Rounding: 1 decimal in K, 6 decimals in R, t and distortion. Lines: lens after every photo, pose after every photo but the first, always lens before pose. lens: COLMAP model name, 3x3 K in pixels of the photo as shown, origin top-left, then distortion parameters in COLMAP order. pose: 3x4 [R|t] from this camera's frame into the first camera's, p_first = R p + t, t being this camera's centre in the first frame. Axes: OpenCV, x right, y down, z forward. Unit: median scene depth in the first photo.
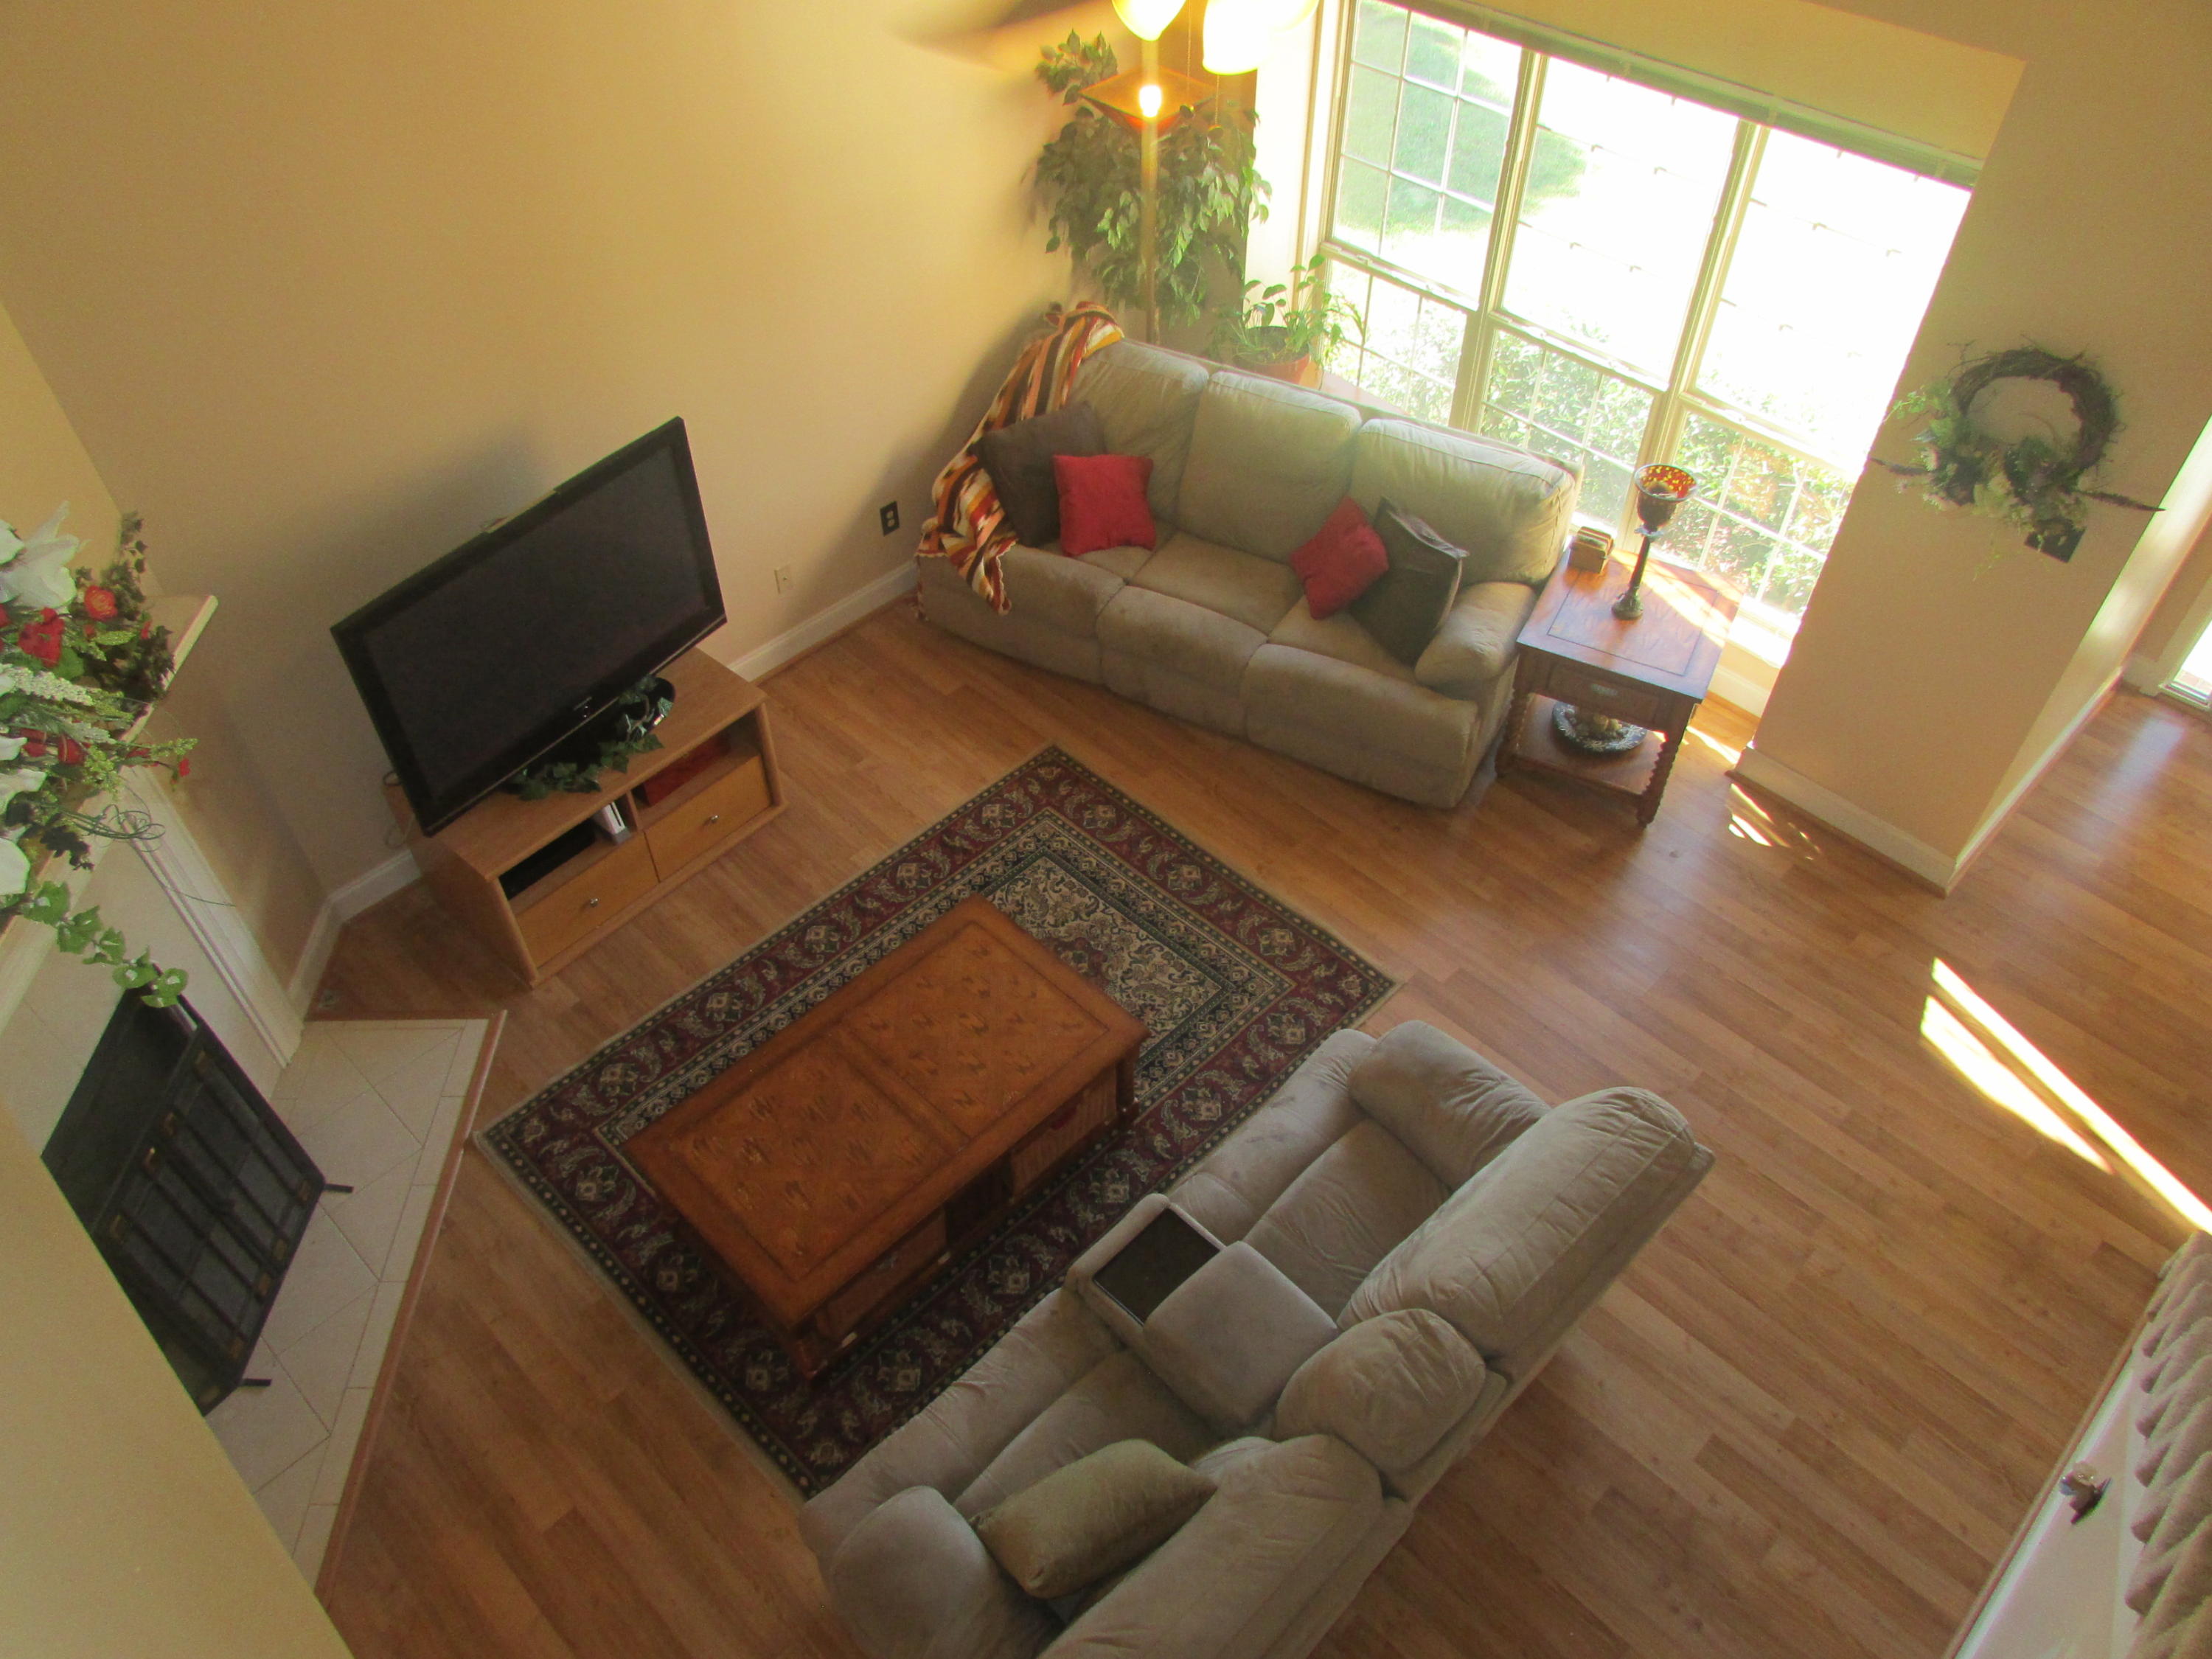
lens RADIAL K [[1580.1, 0, 1102.3], [0, 1580.1, 828.7], [0, 0, 1]] dist [-0.021102, 0.000969]
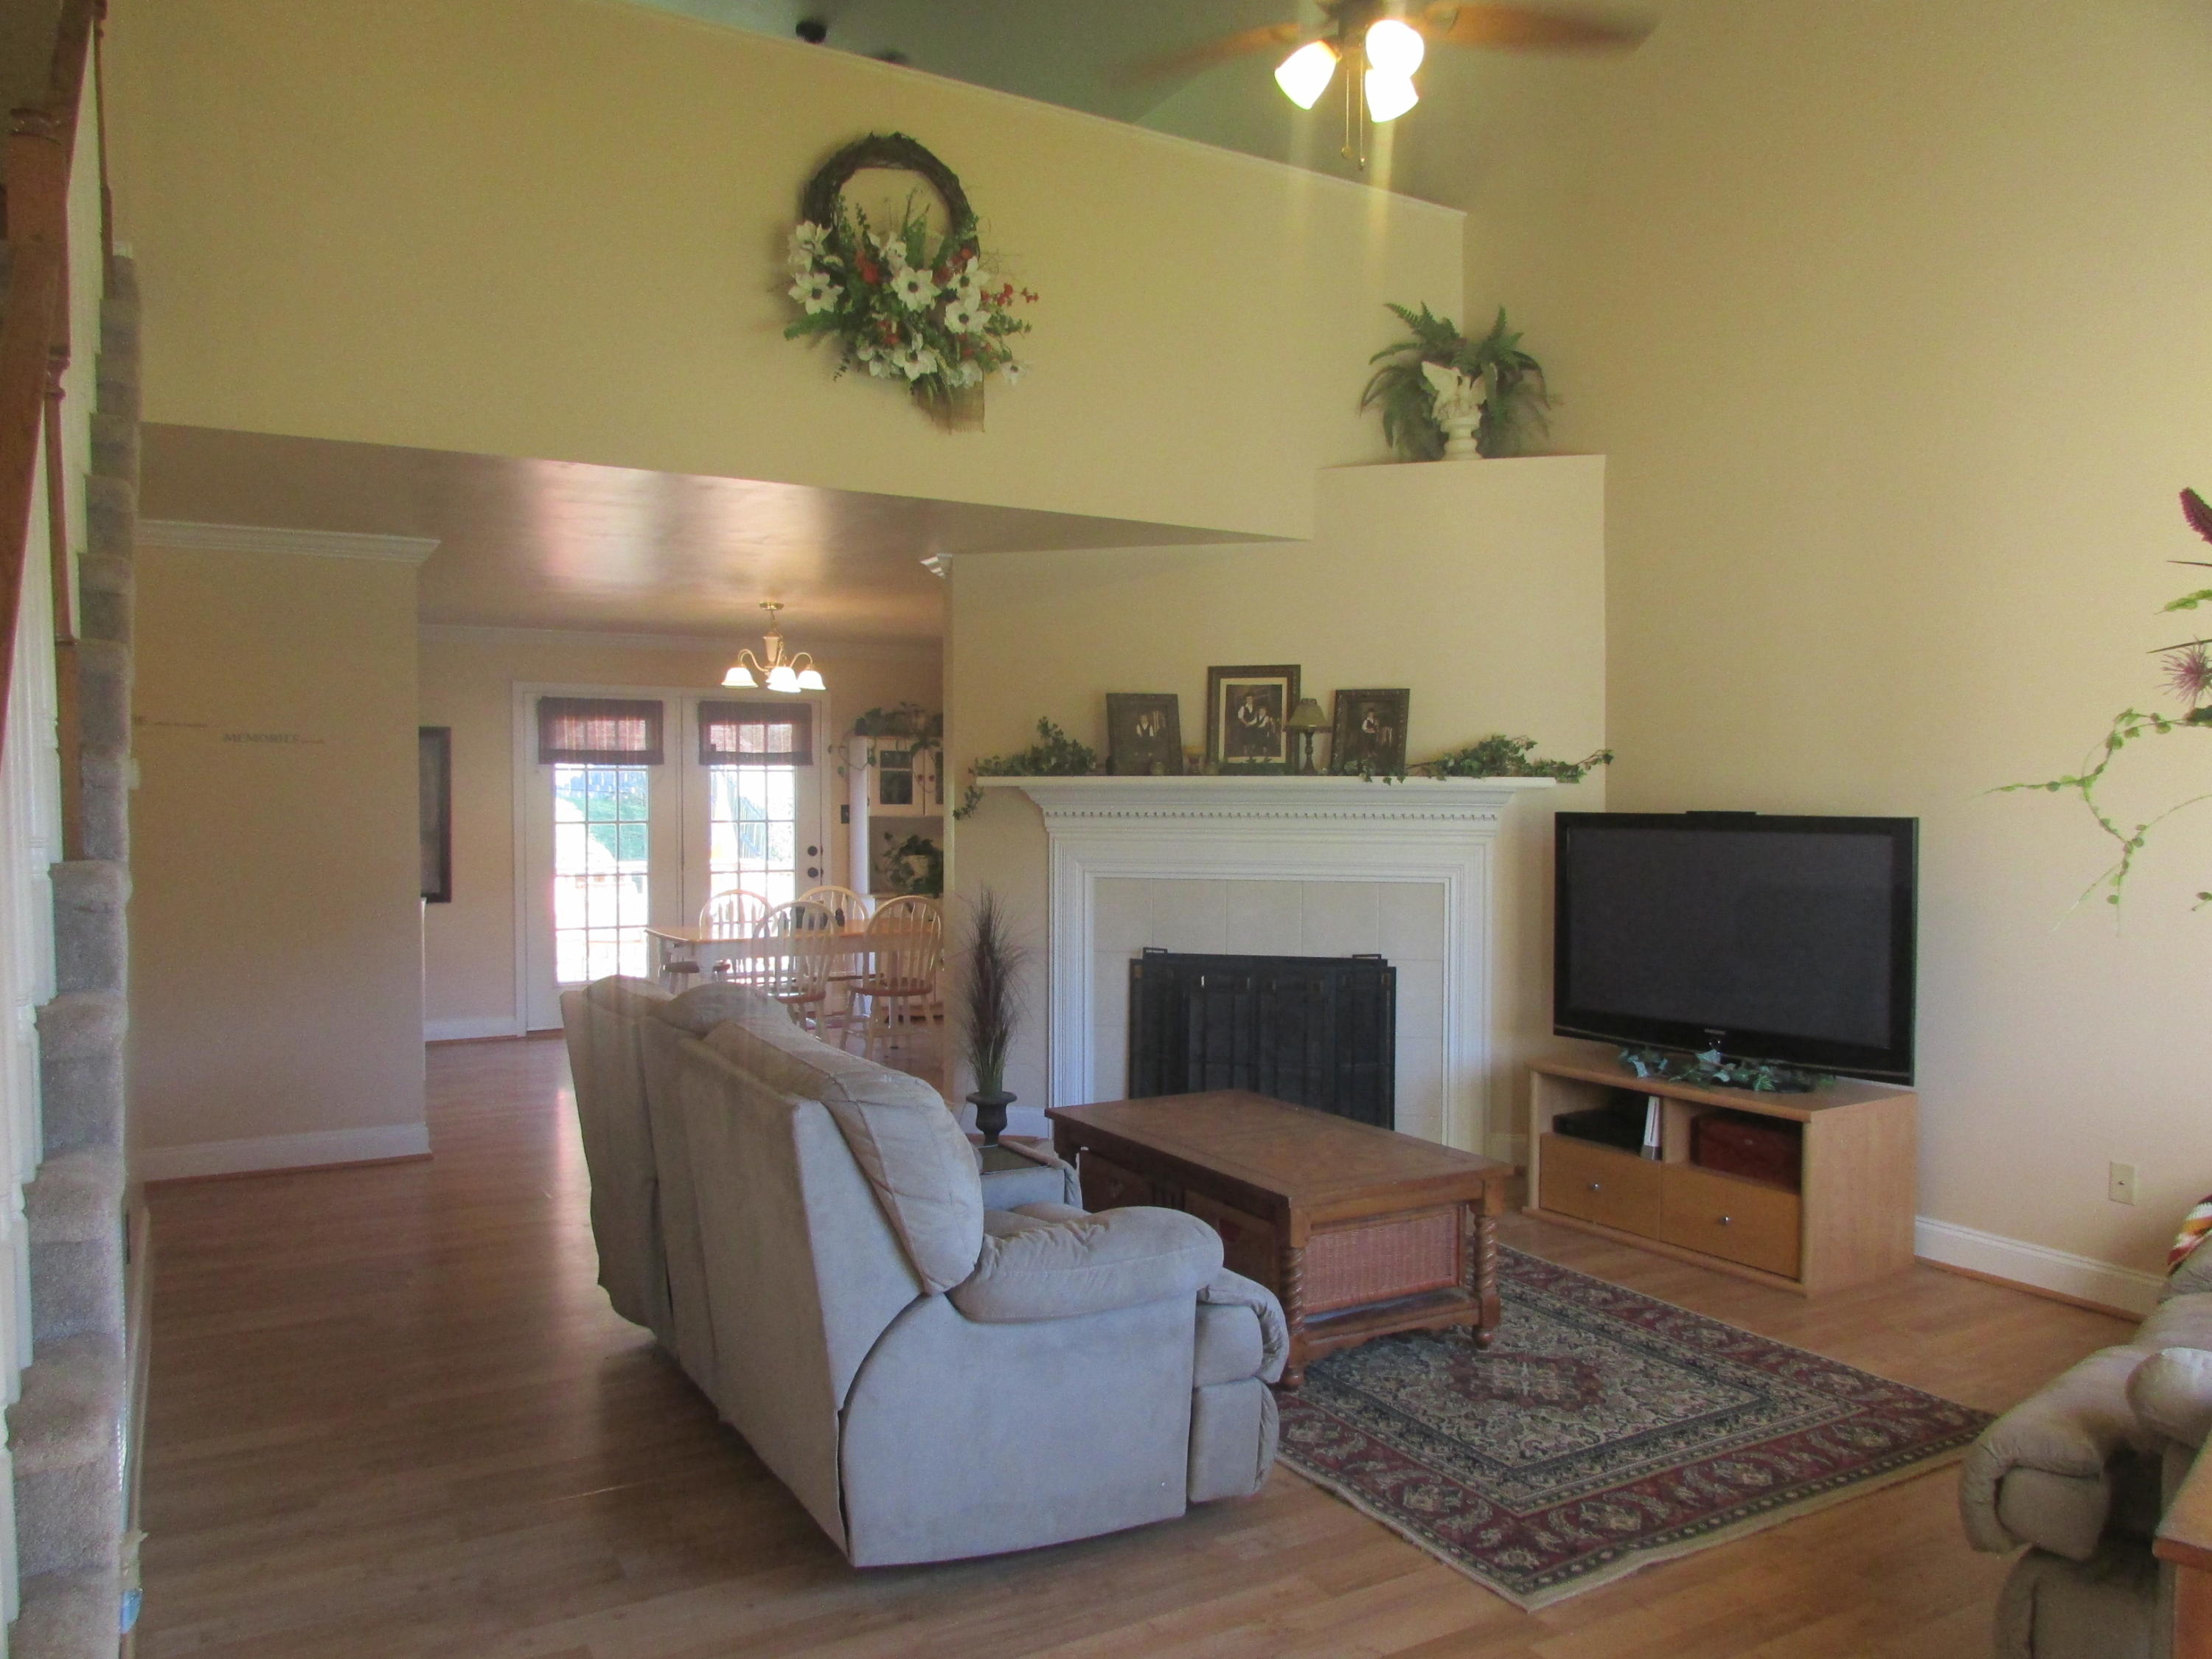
lens RADIAL K [[1580.1, 0, 1101.1], [0, 1580.1, 828.9], [0, 0, 1]] dist [-0.021102, 0.000969]
pose [[-0.247868, 0.037159, -0.968081, 0.729490], [-0.713758, 0.668664, 0.208418, -0.091275], [0.655066, 0.742635, -0.139218, 0.752413]]
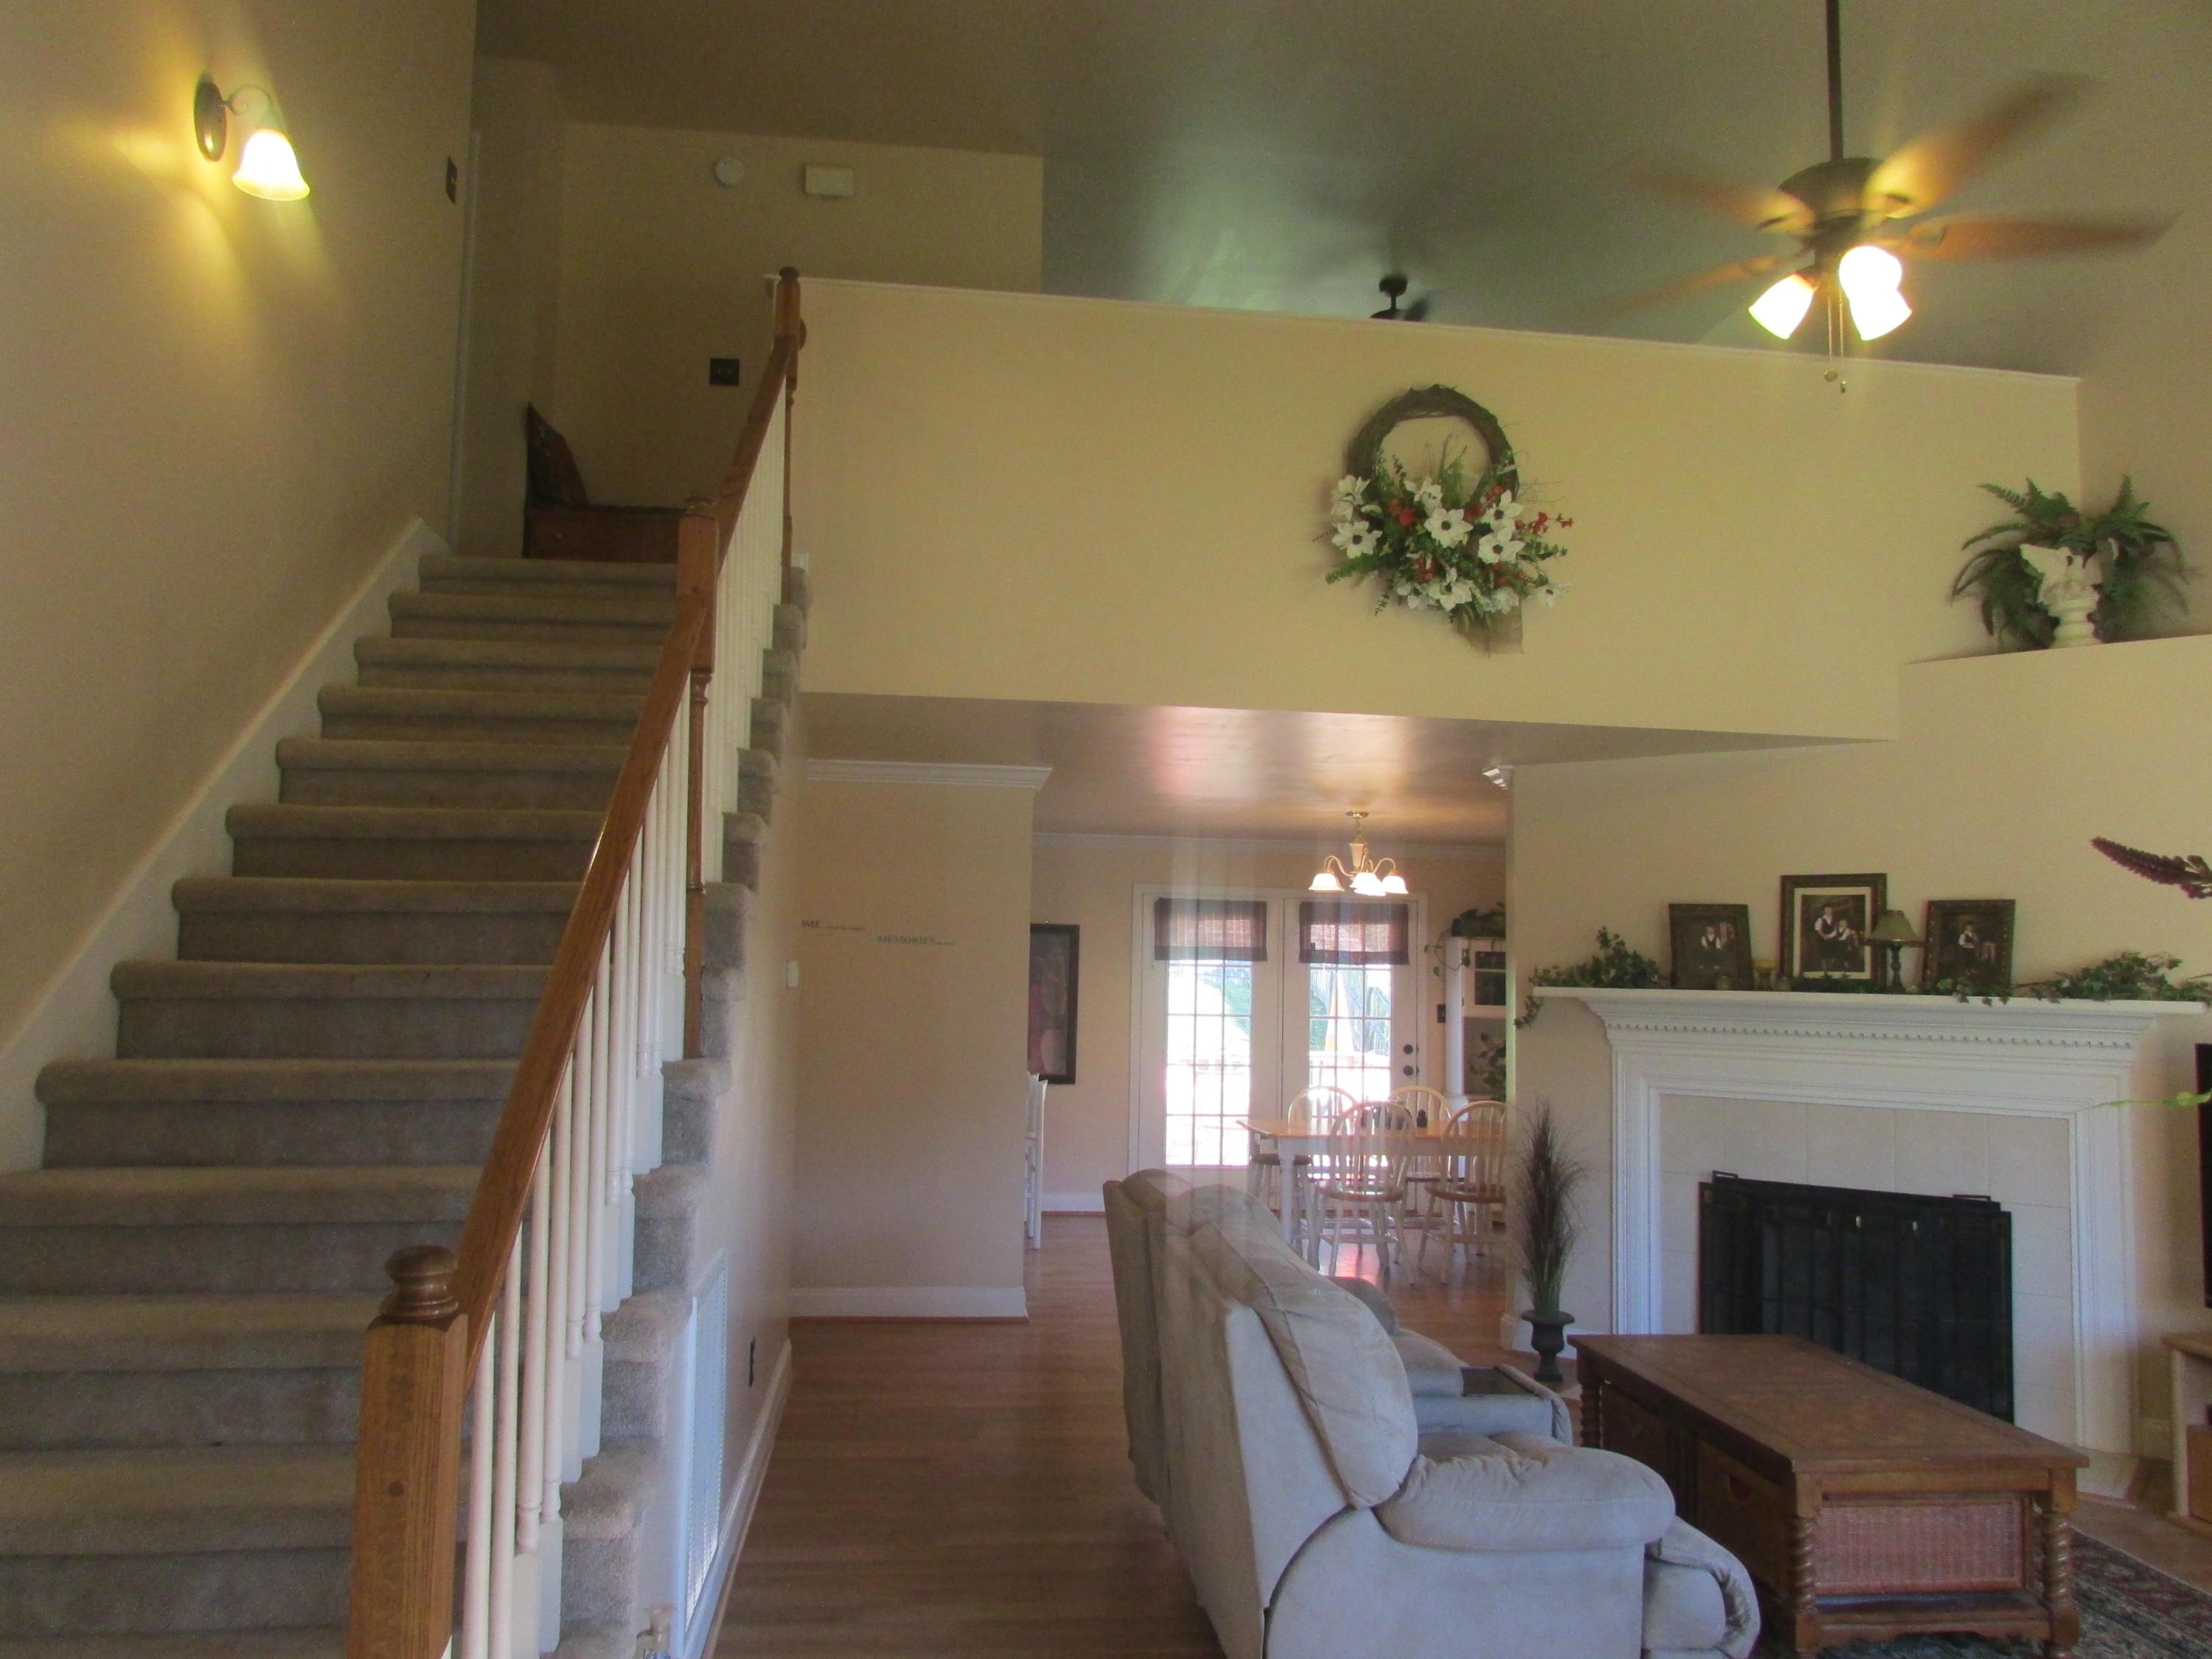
lens RADIAL K [[1580.1, 0, 1106.5], [0, 1580.1, 835.6], [0, 0, 1]] dist [-0.021102, 0.000969]
pose [[-0.611910, -0.065194, -0.788236, 0.739274], [-0.591620, 0.699159, 0.401450, -0.166819], [0.524929, 0.711988, -0.466393, 0.799233]]
